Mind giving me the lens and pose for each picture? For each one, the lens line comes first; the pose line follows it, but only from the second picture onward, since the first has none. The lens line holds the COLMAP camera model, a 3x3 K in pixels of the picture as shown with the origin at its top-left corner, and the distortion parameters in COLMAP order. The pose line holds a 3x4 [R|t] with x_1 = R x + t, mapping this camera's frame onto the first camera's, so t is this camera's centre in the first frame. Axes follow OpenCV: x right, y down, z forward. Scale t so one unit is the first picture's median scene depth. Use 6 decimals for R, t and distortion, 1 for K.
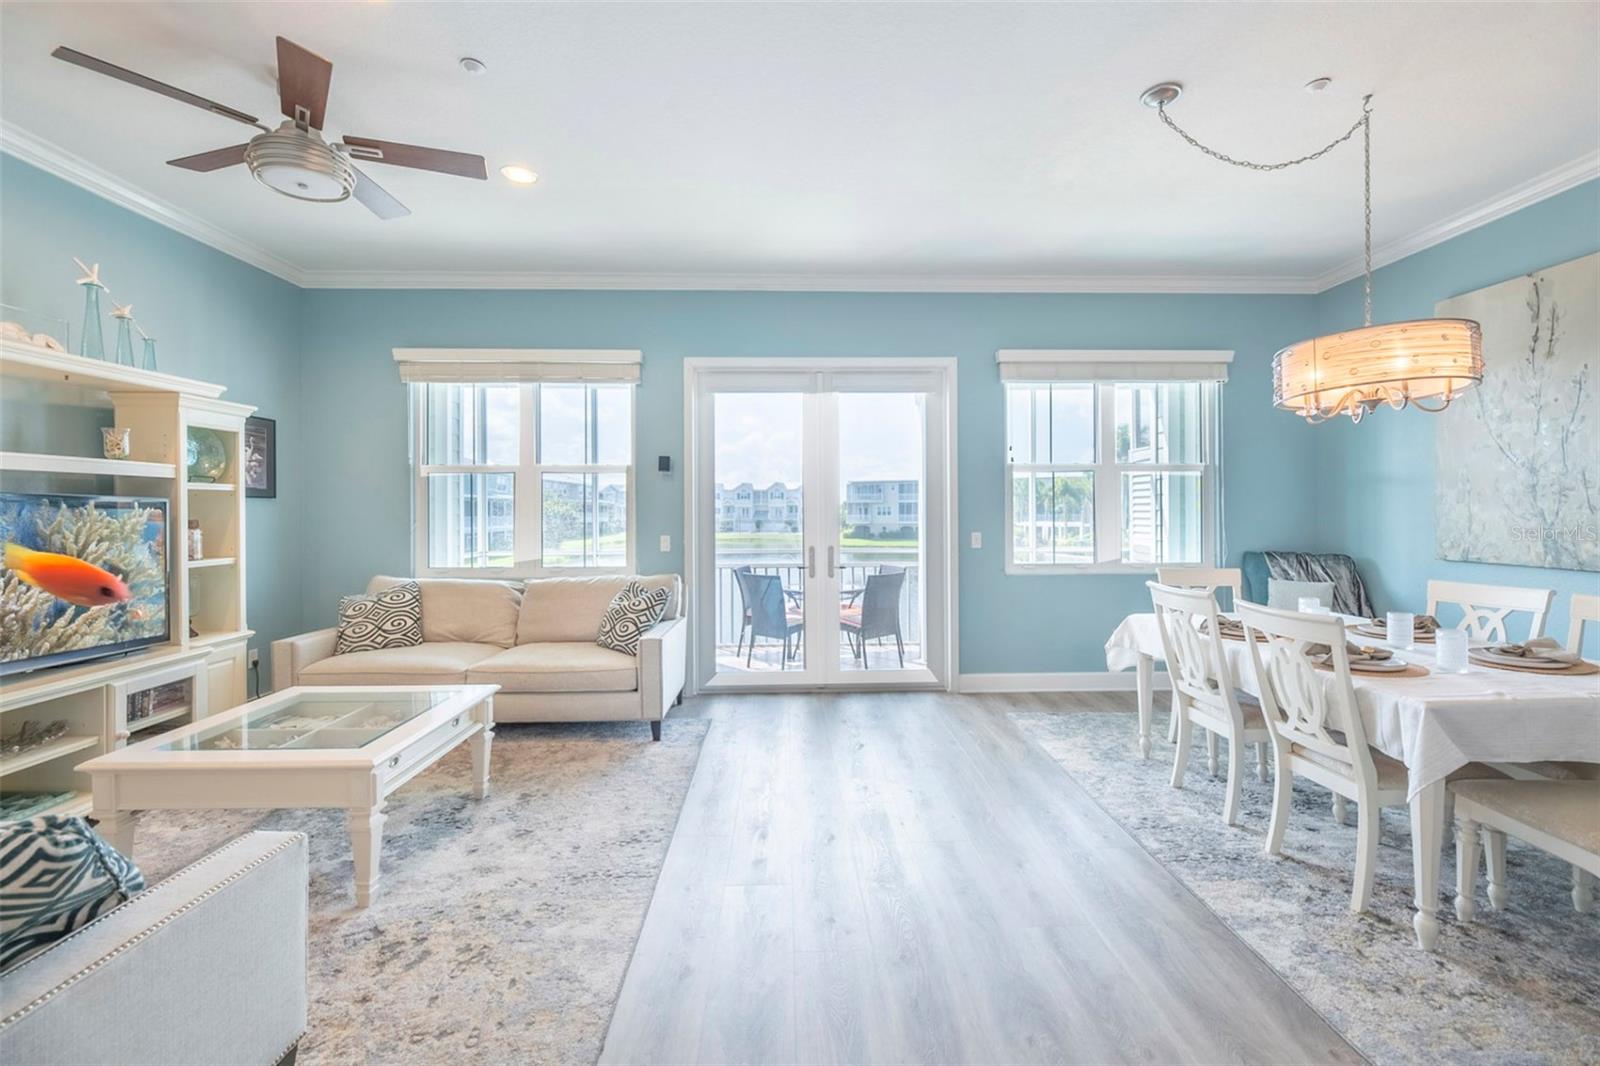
lens RADIAL K [[639.3, 0, 805.9], [0, 639.3, 516.2], [0, 0, 1]] dist [-0.000283, -0.000317]
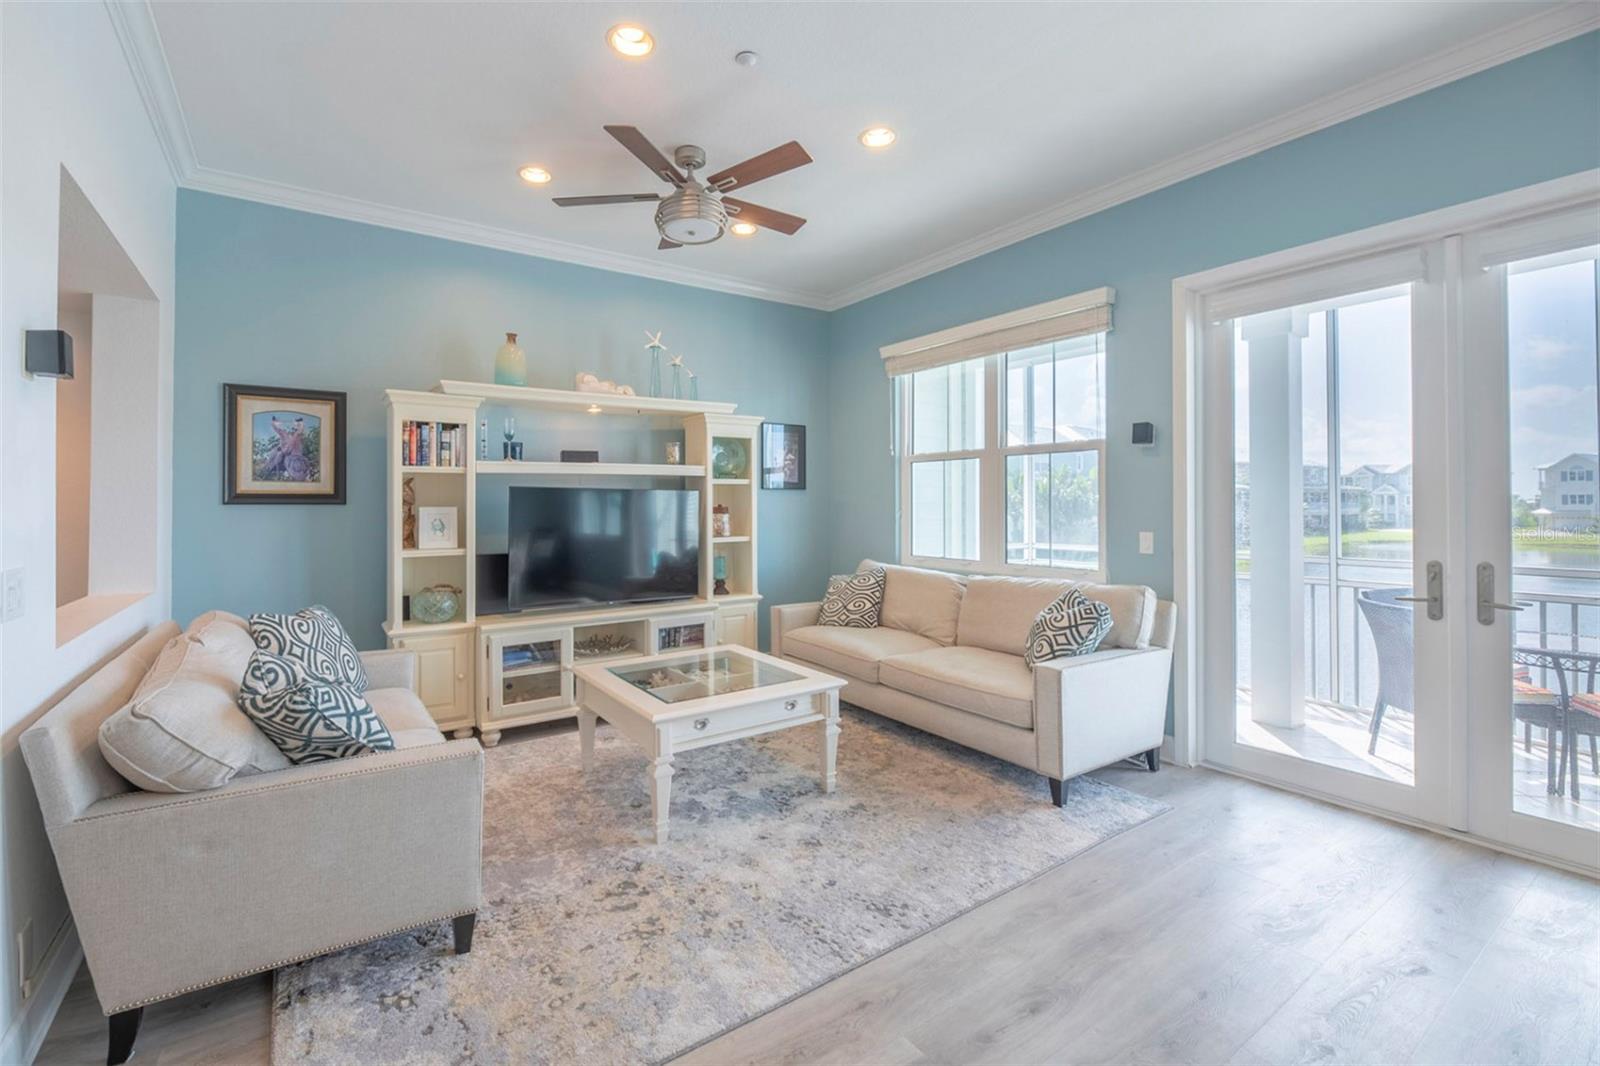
lens RADIAL K [[678.4, 0, 794.9], [0, 678.4, 501.5], [0, 0, 1]] dist [0.002446, -0.000210]
pose [[0.535510, -0.002696, -0.844525, 0.296453], [-0.003502, 0.999979, -0.005413, 0.001694], [0.844522, 0.005856, 0.535489, 0.342745]]
